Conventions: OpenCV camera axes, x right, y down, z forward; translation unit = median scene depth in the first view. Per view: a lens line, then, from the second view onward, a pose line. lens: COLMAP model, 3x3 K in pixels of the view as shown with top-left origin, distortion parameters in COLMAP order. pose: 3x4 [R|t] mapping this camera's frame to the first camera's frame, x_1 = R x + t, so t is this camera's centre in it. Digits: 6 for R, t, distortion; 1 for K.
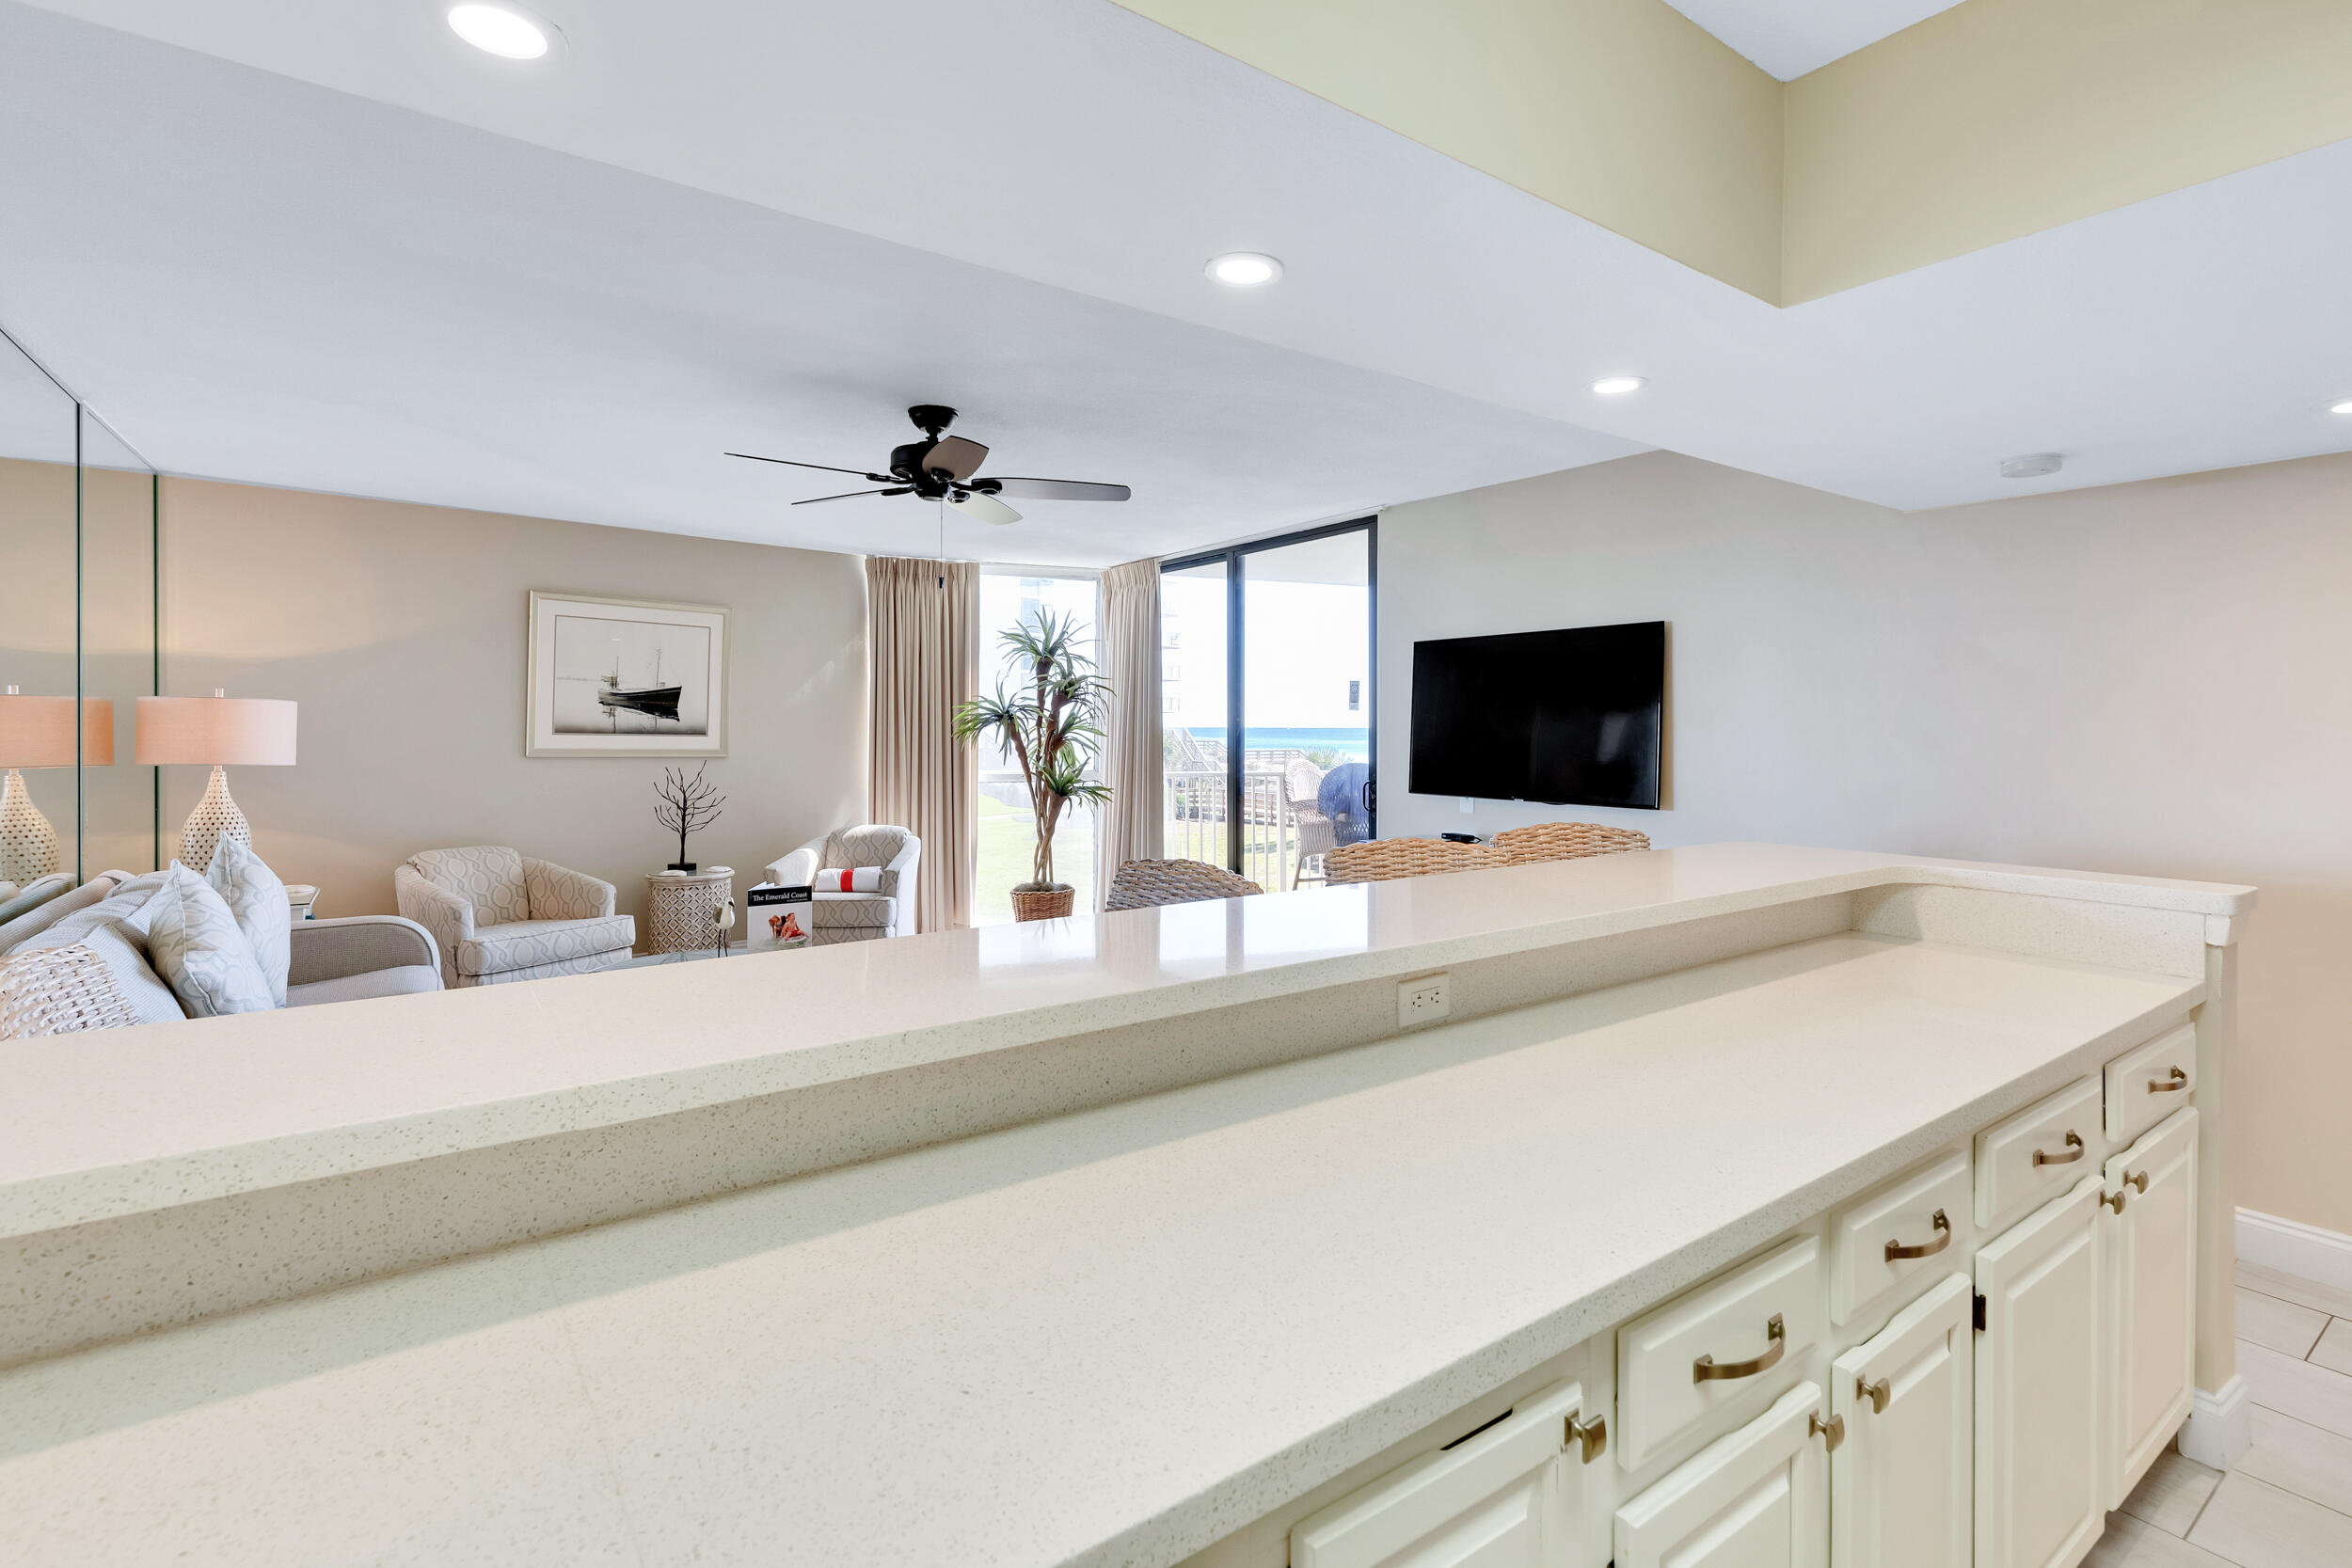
lens RADIAL K [[1094.0, 0, 1199.5], [0, 1094.0, 718.0], [0, 0, 1]] dist [0.004993, -0.001417]
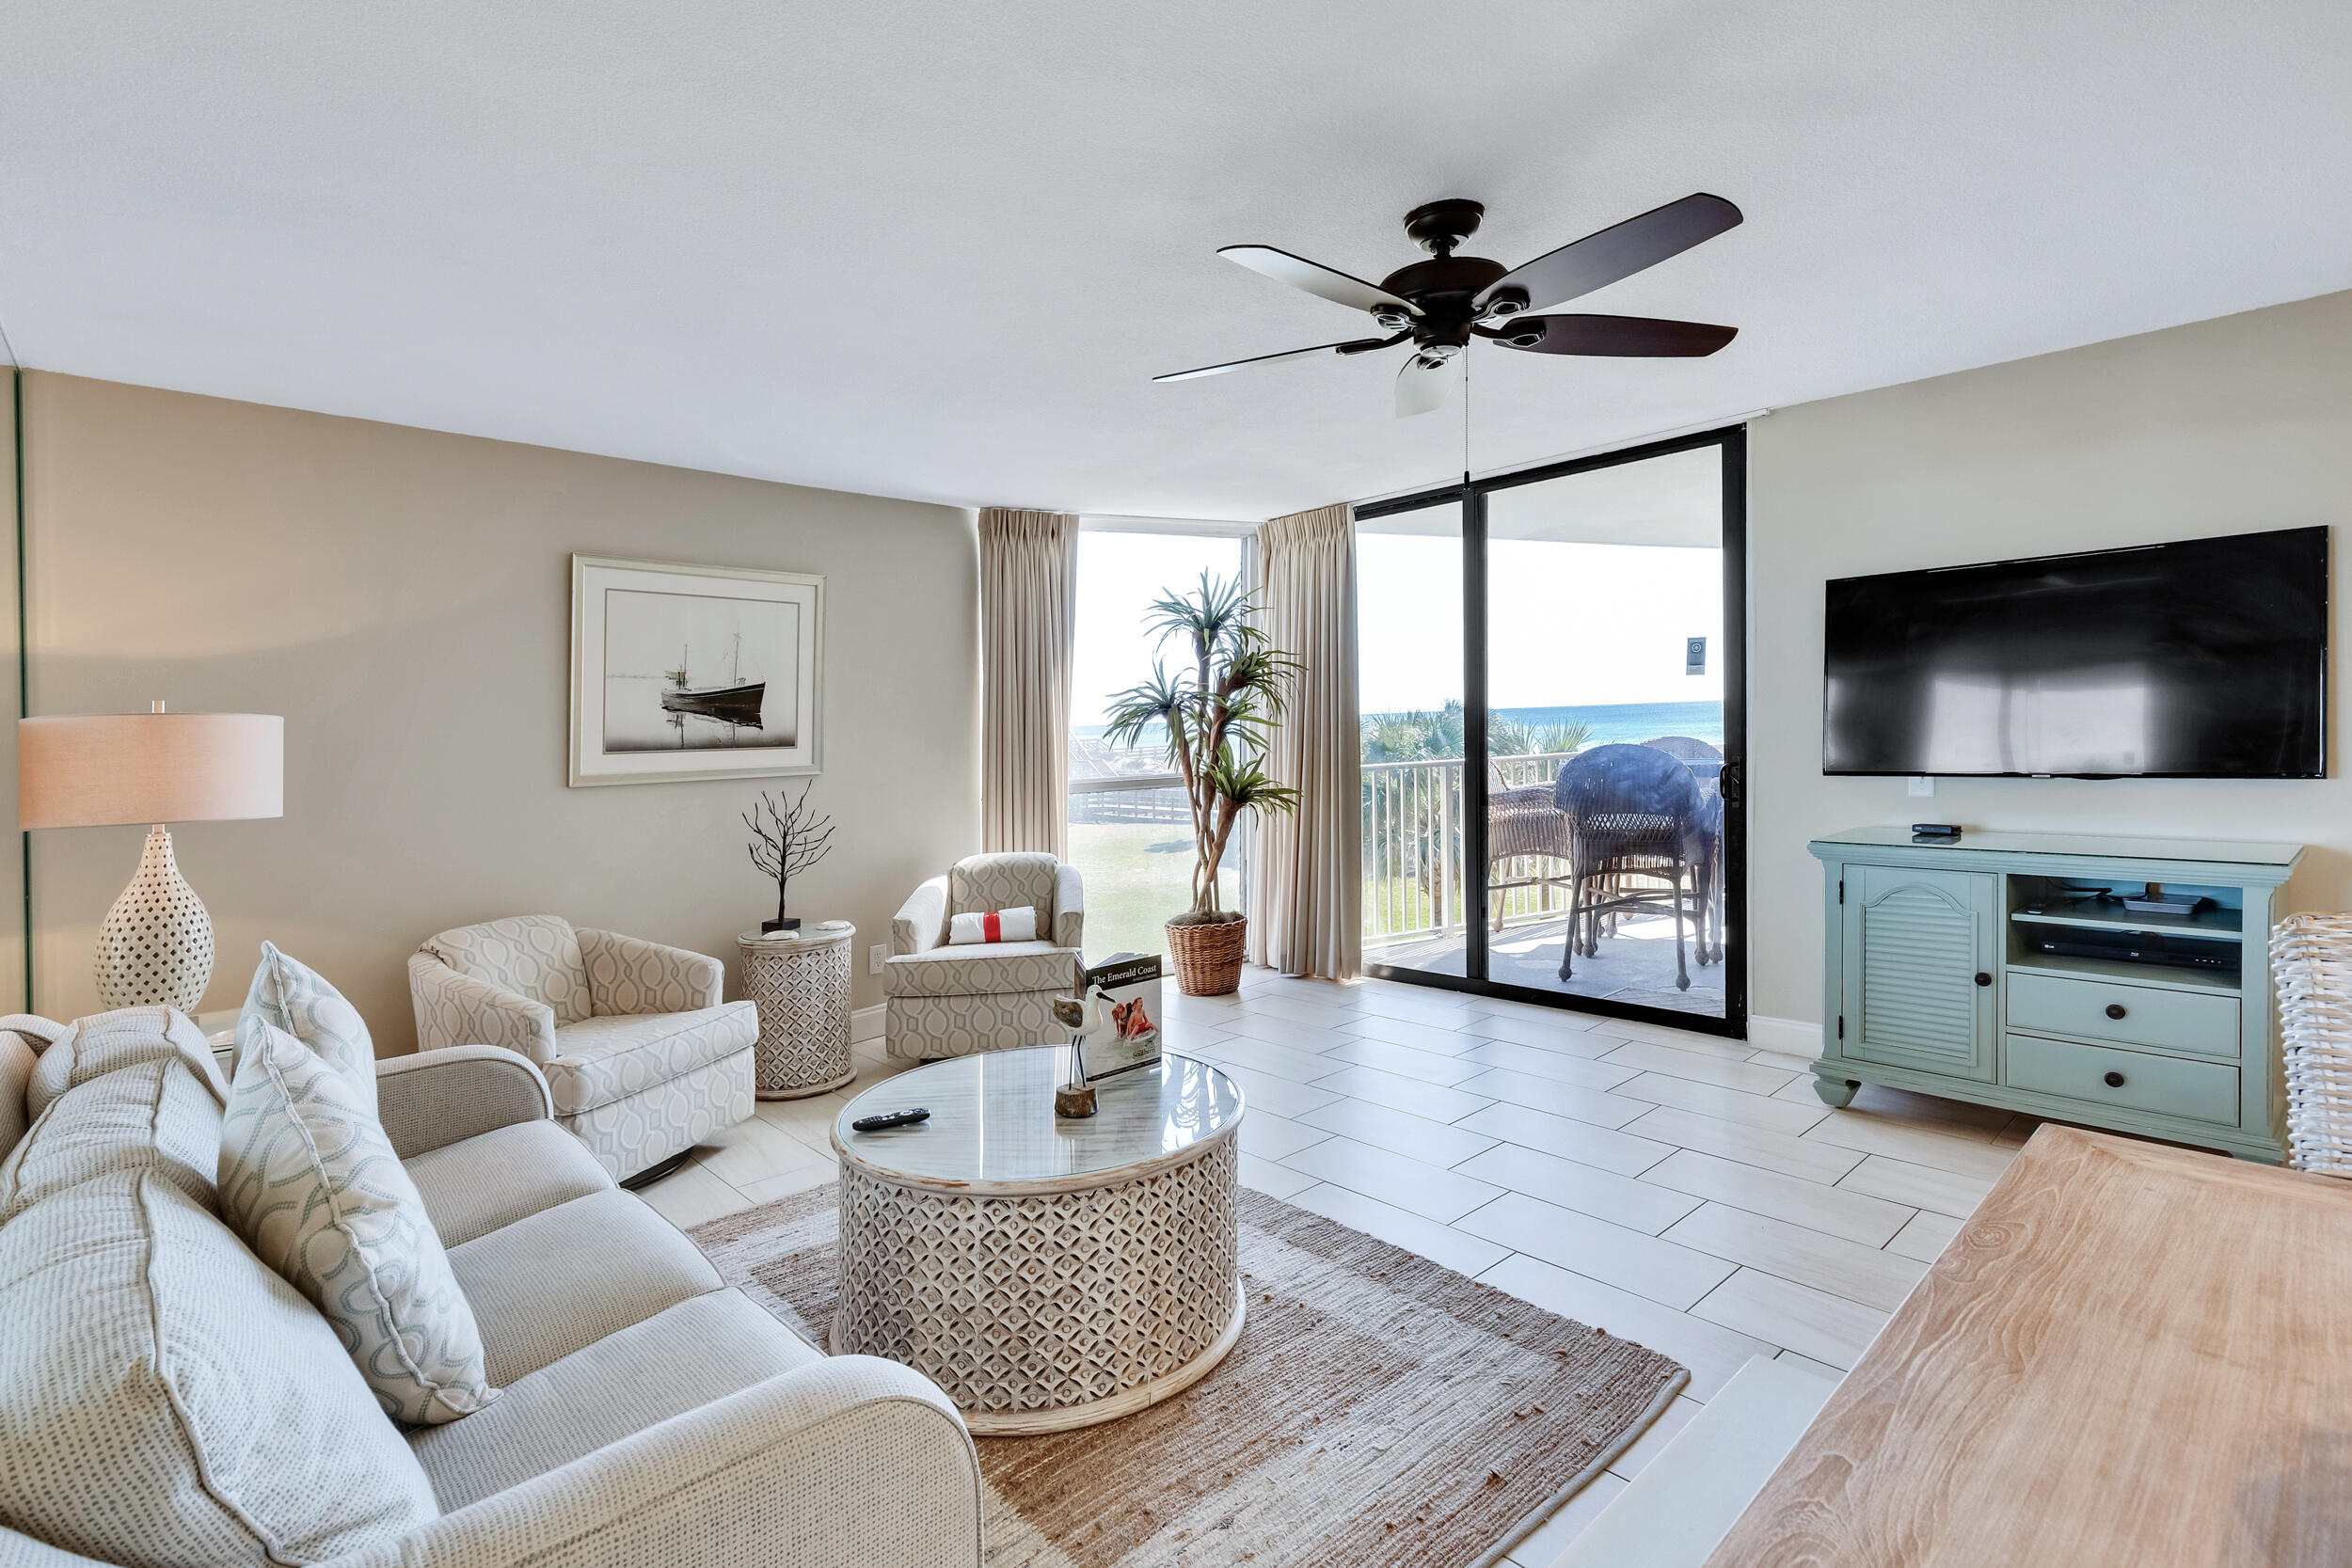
lens RADIAL K [[1108.4, 0, 1197.4], [0, 1108.4, 705.4], [0, 0, 1]] dist [0.001642, 0.000312]
pose [[0.991242, -0.041607, 0.125334, -0.285849], [0.042663, 0.999073, -0.005747, 0.003669], [-0.124979, 0.011044, 0.992098, 0.222460]]
